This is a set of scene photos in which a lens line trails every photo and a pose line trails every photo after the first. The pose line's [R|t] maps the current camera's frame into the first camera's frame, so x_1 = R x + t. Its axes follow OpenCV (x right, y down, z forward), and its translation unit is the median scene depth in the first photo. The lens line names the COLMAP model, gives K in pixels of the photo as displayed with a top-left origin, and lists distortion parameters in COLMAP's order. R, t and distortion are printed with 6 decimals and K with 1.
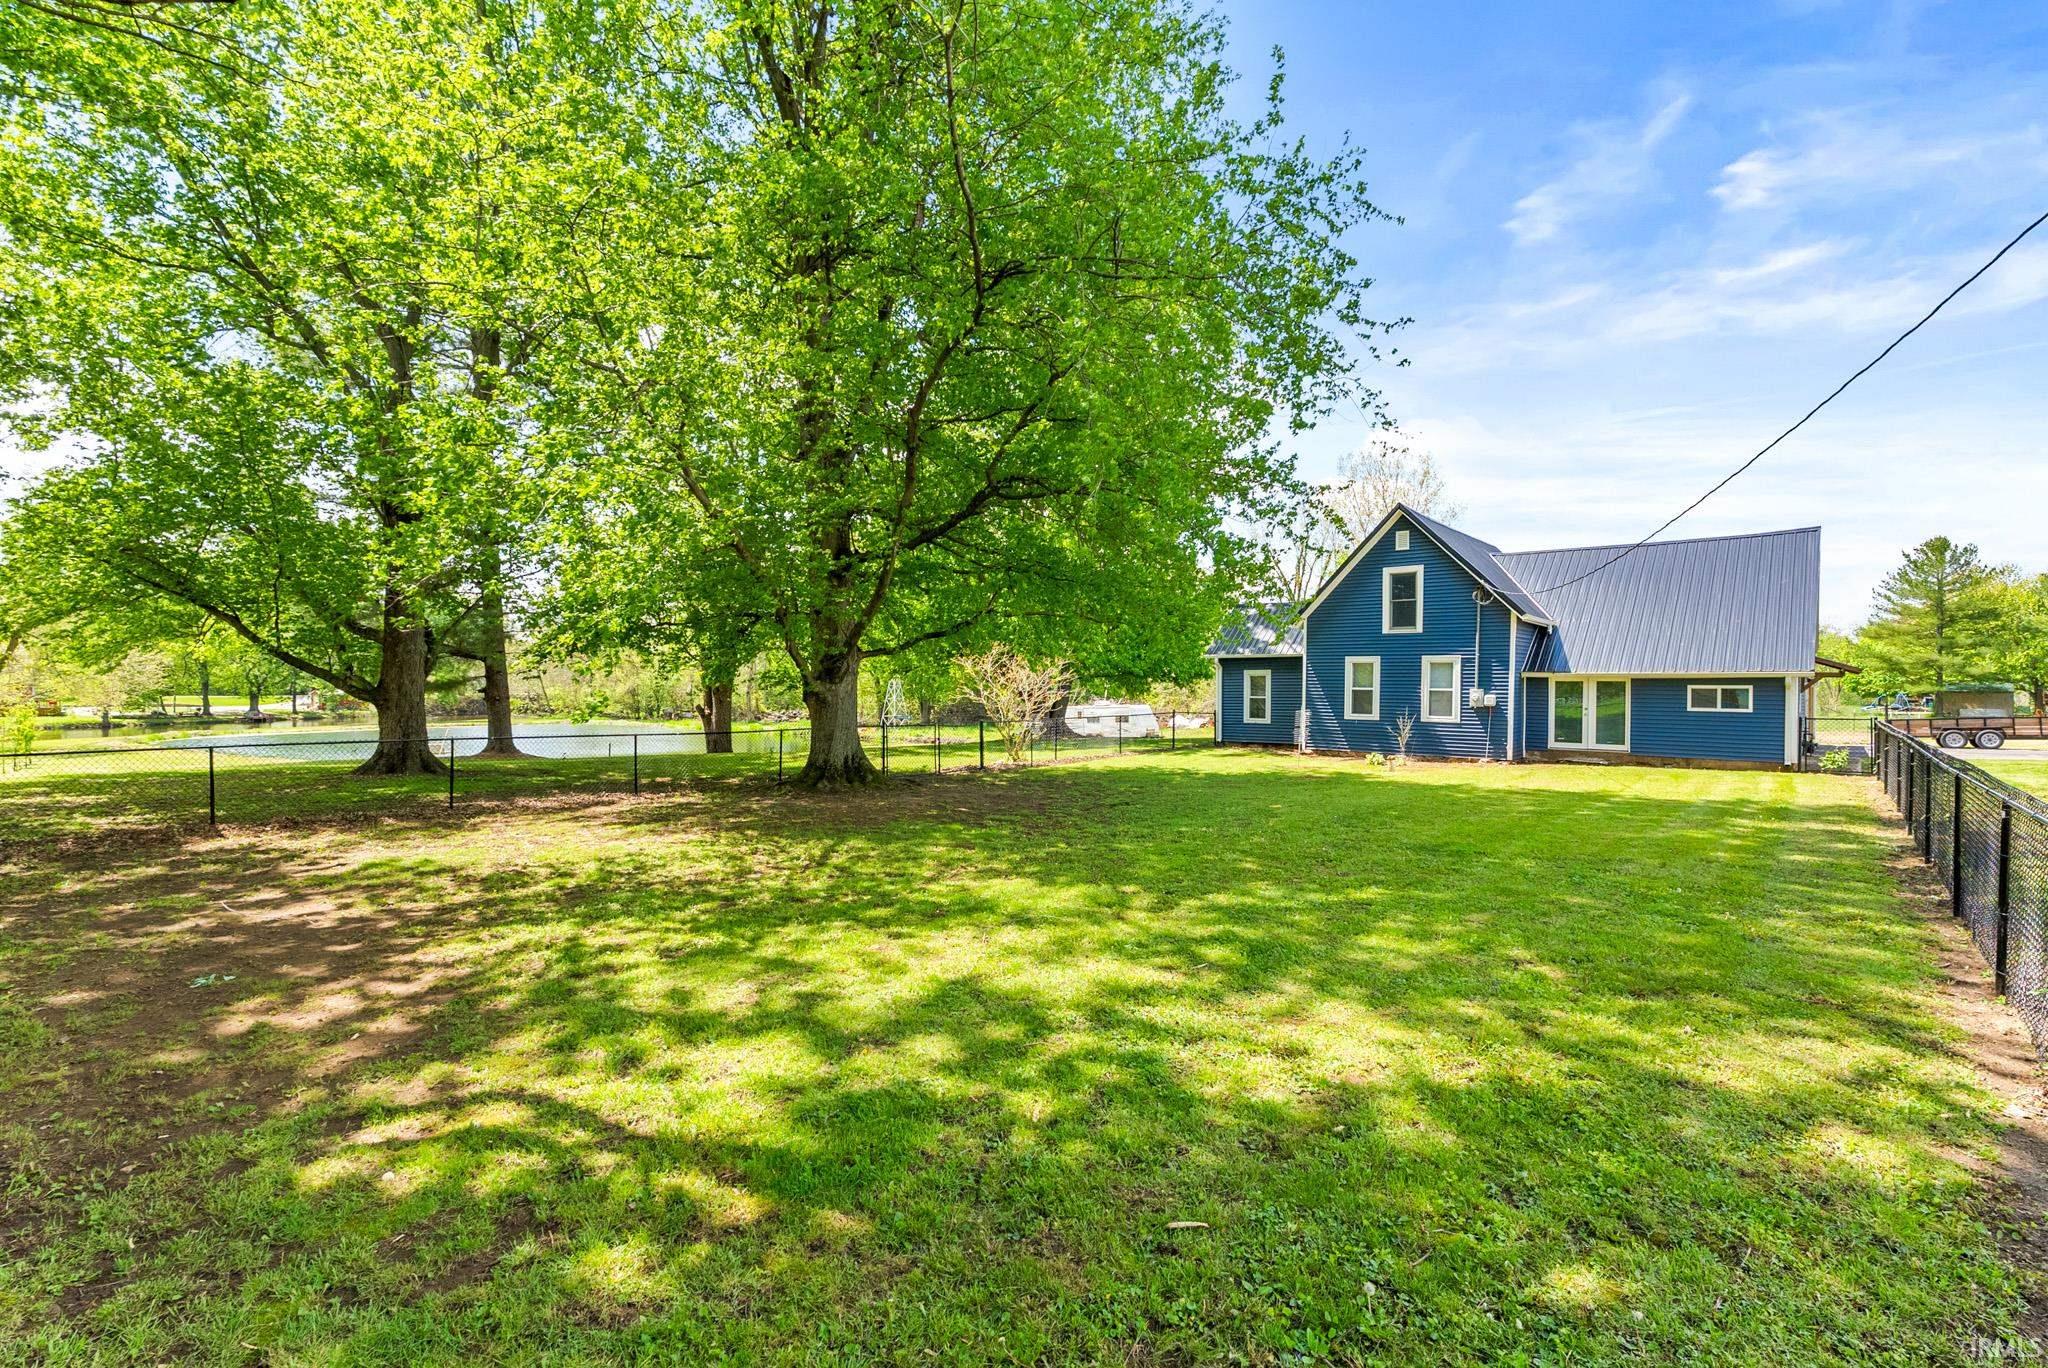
lens RADIAL K [[952.3, 0, 1018.4], [0, 952.3, 678.7], [0, 0, 1]] dist [-0.002243, -0.000239]
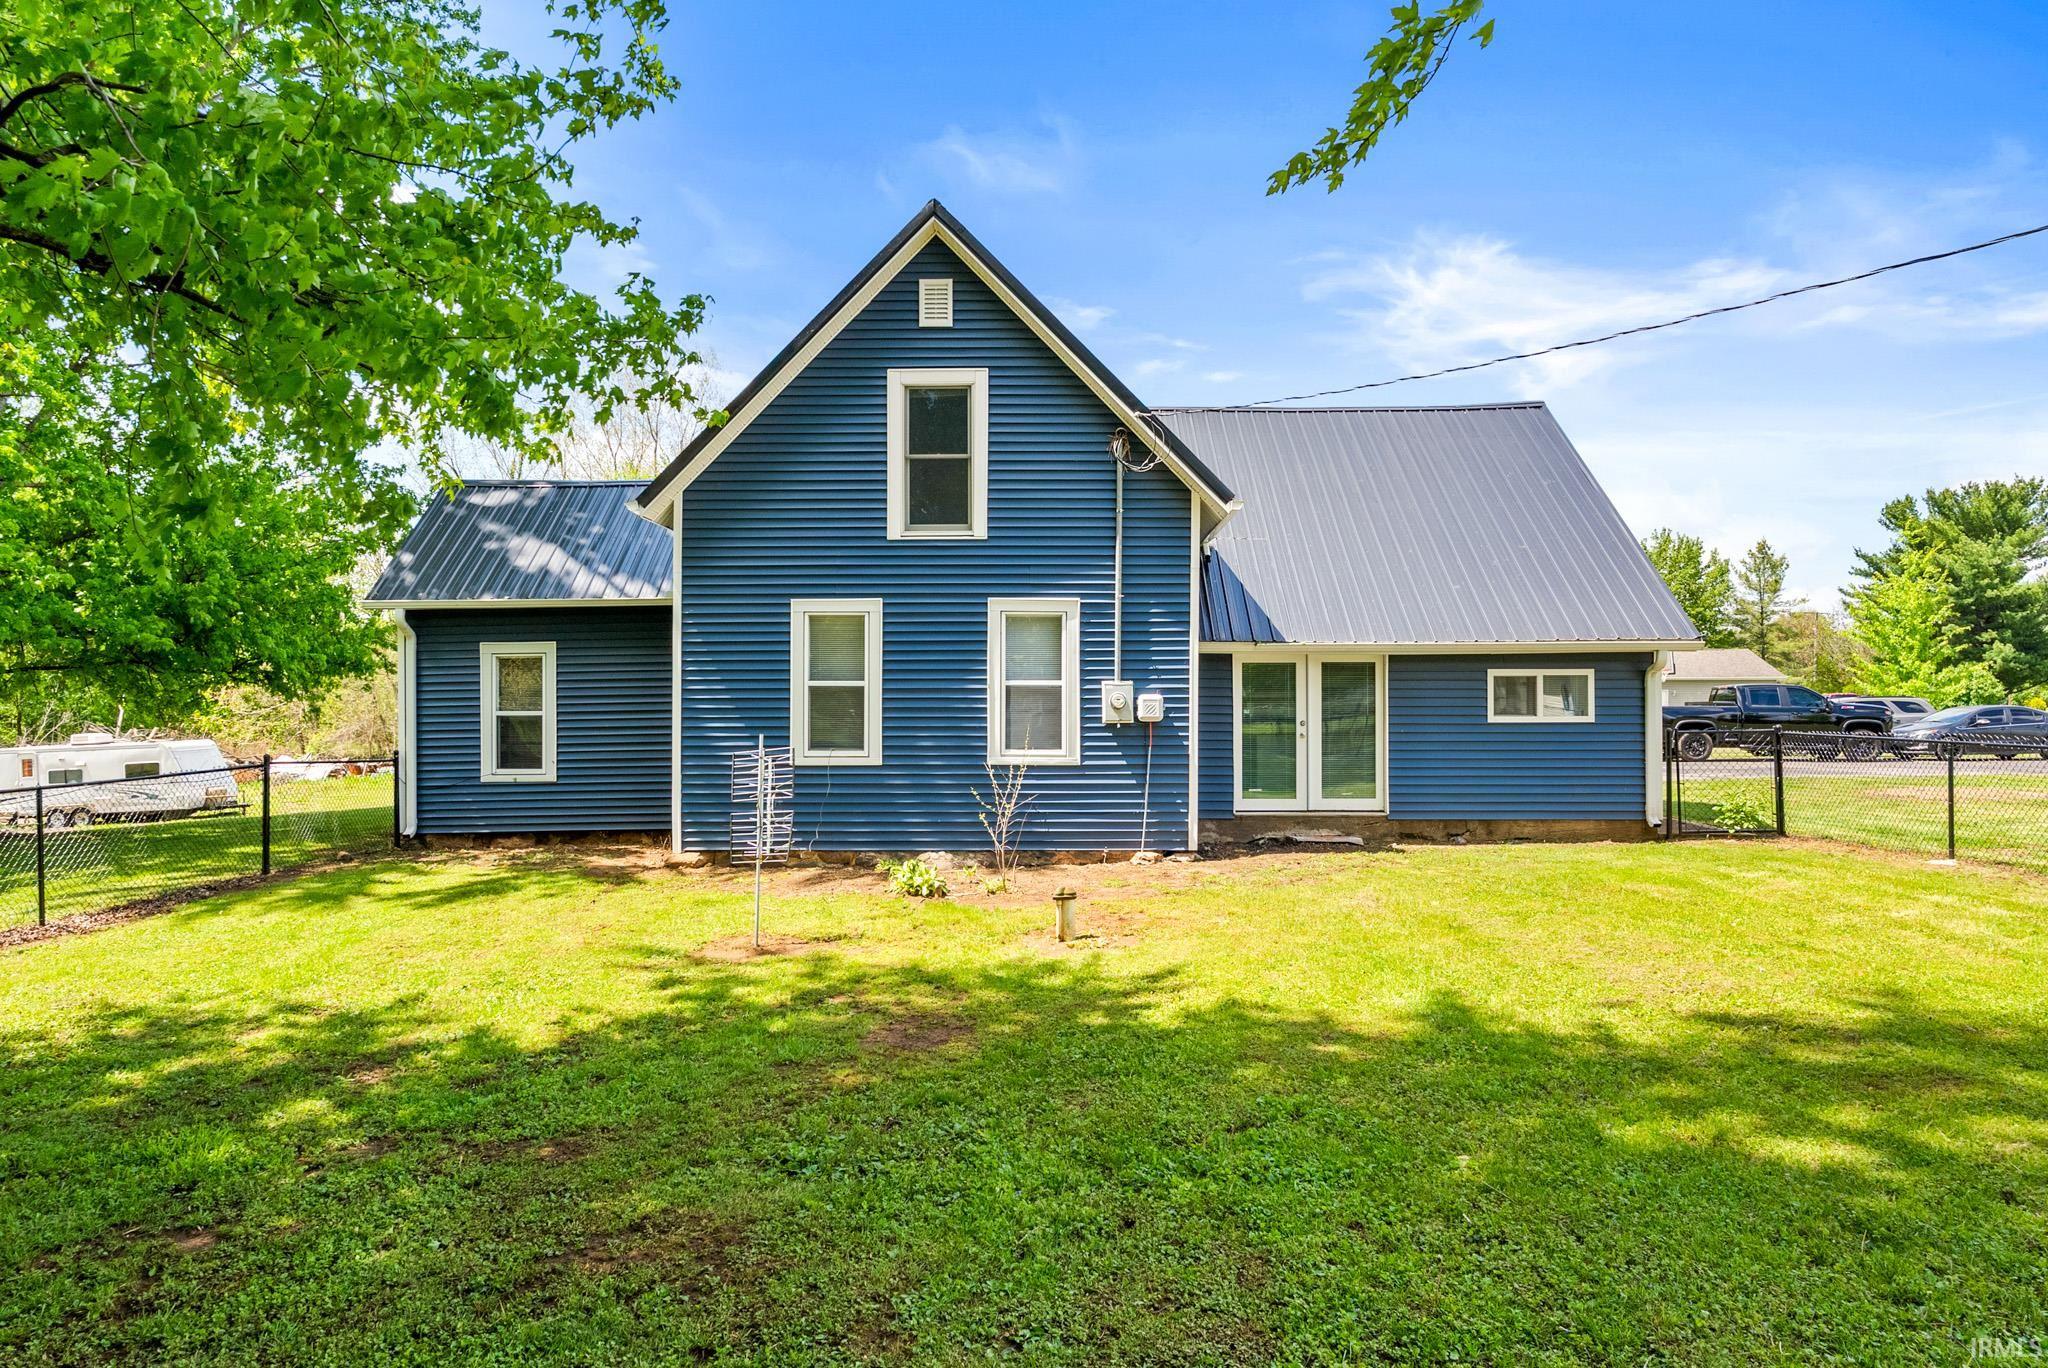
lens RADIAL K [[1299.9, 0, 1024.0], [0, 1299.9, 684.0], [0, 0, 1]] dist [0.000757, -0.000005]
pose [[0.772579, -0.001059, 0.634917, 0.093433], [0.006651, 0.999957, -0.006425, 0.015116], [-0.634883, 0.009186, 0.772553, 0.571968]]
